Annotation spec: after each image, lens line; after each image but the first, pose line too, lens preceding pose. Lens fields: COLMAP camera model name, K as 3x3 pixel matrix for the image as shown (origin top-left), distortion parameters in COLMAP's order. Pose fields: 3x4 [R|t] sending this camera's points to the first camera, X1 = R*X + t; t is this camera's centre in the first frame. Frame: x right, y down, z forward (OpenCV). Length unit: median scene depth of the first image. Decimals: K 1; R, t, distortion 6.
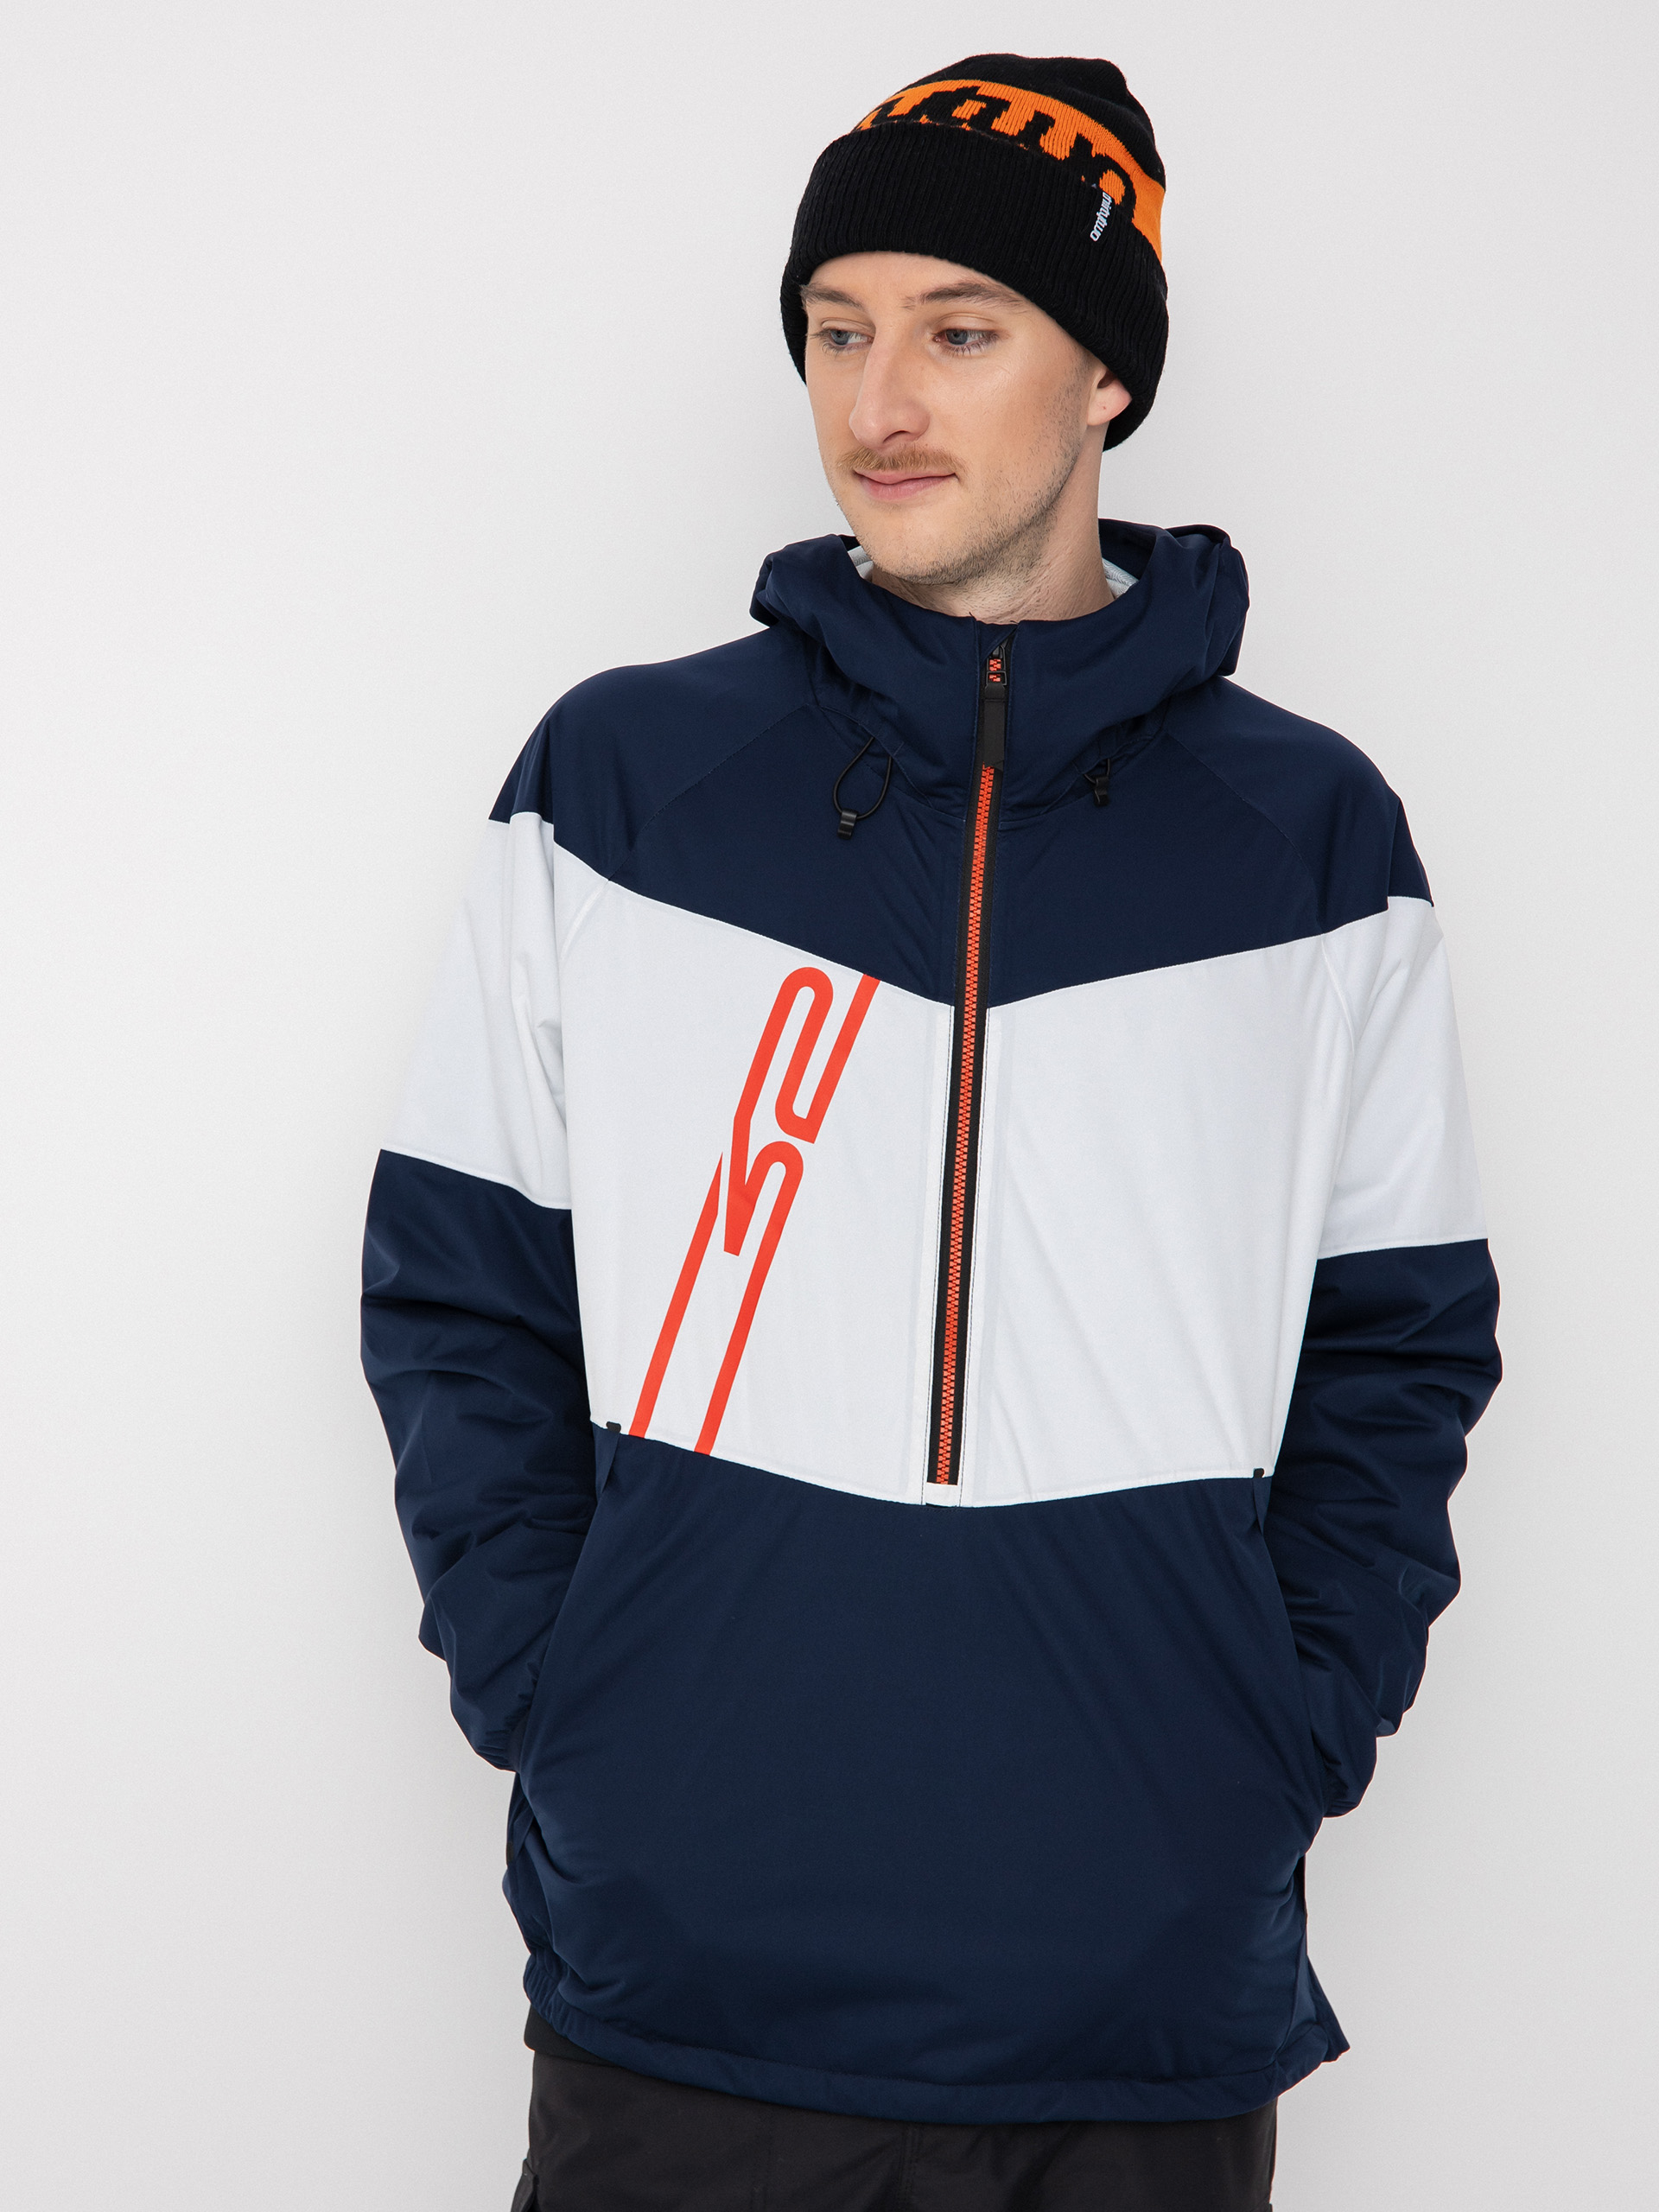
lens RADIAL K [[4359.0, 0, 829.5], [0, 4359.0, 1106.0], [0, 0, 1]] dist [-0.053831, -0.164361]
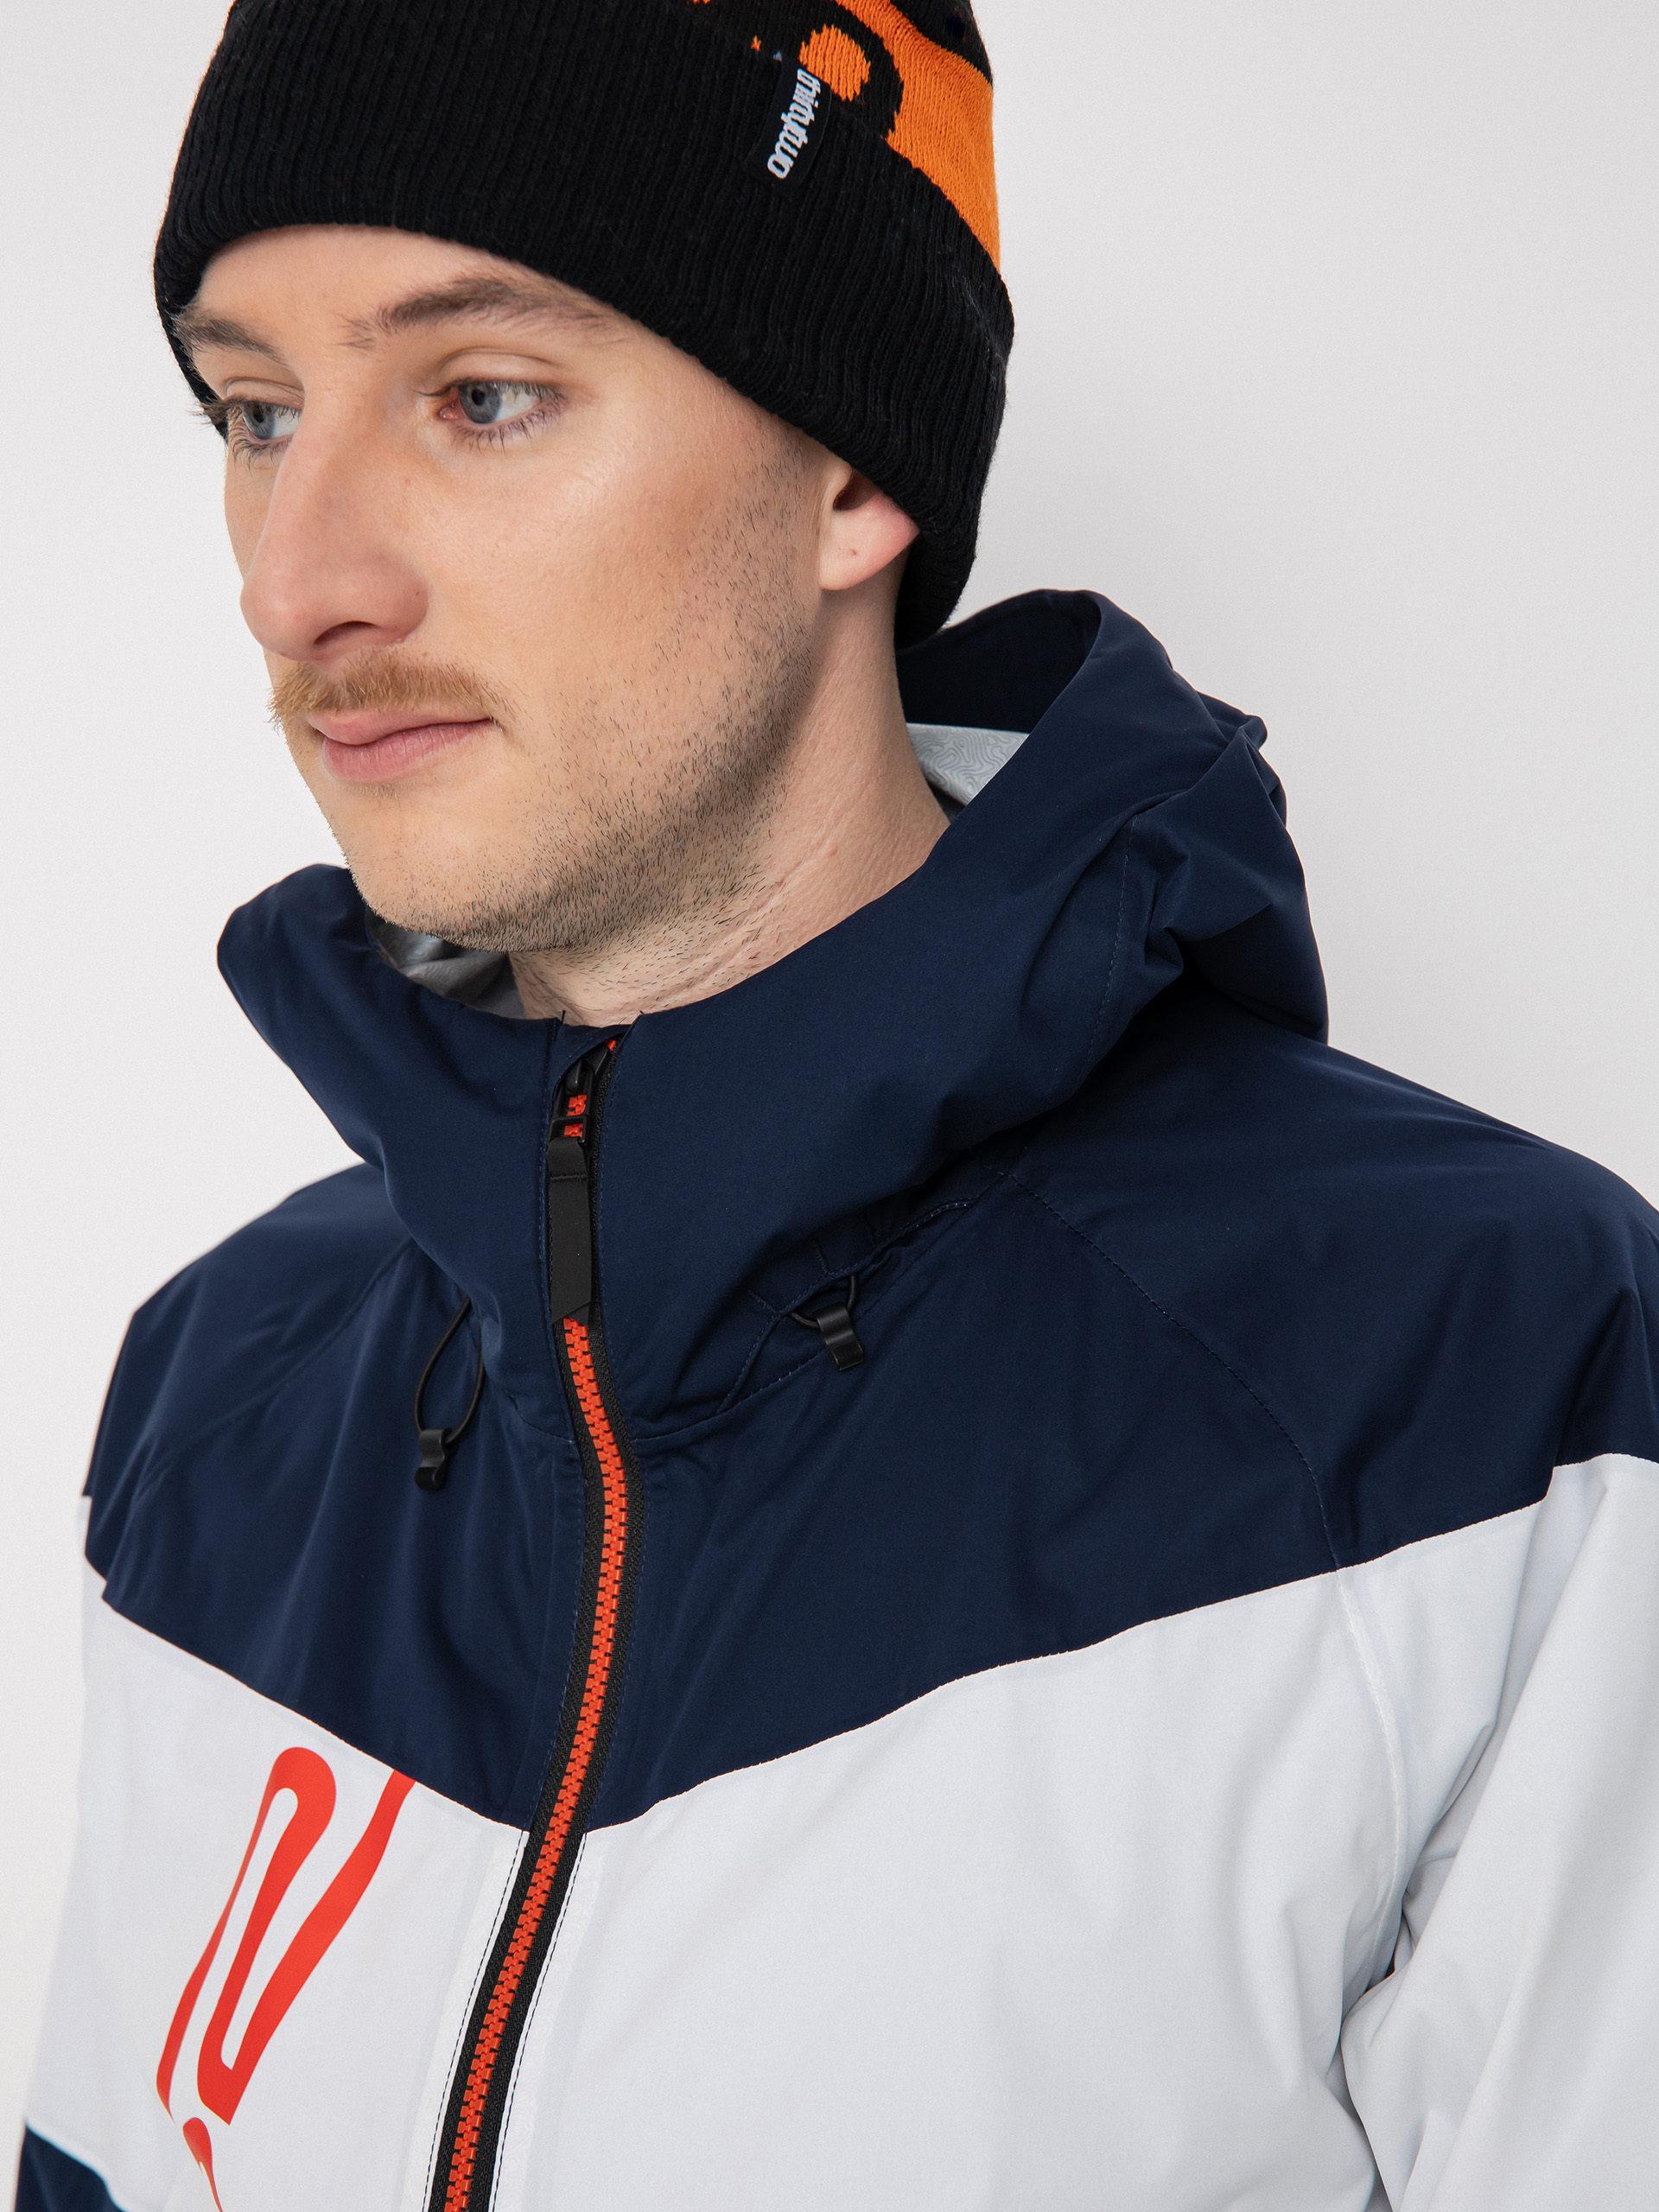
lens RADIAL K [[4359.0, 0, 829.5], [0, 4359.0, 1106.0], [0, 0, 1]] dist [-0.053831, -0.164361]
pose [[0.997515, -0.024411, -0.066093, 0.086819], [0.022841, 0.999441, -0.024396, -0.088326], [0.066652, 0.022826, 0.997515, 0.527678]]
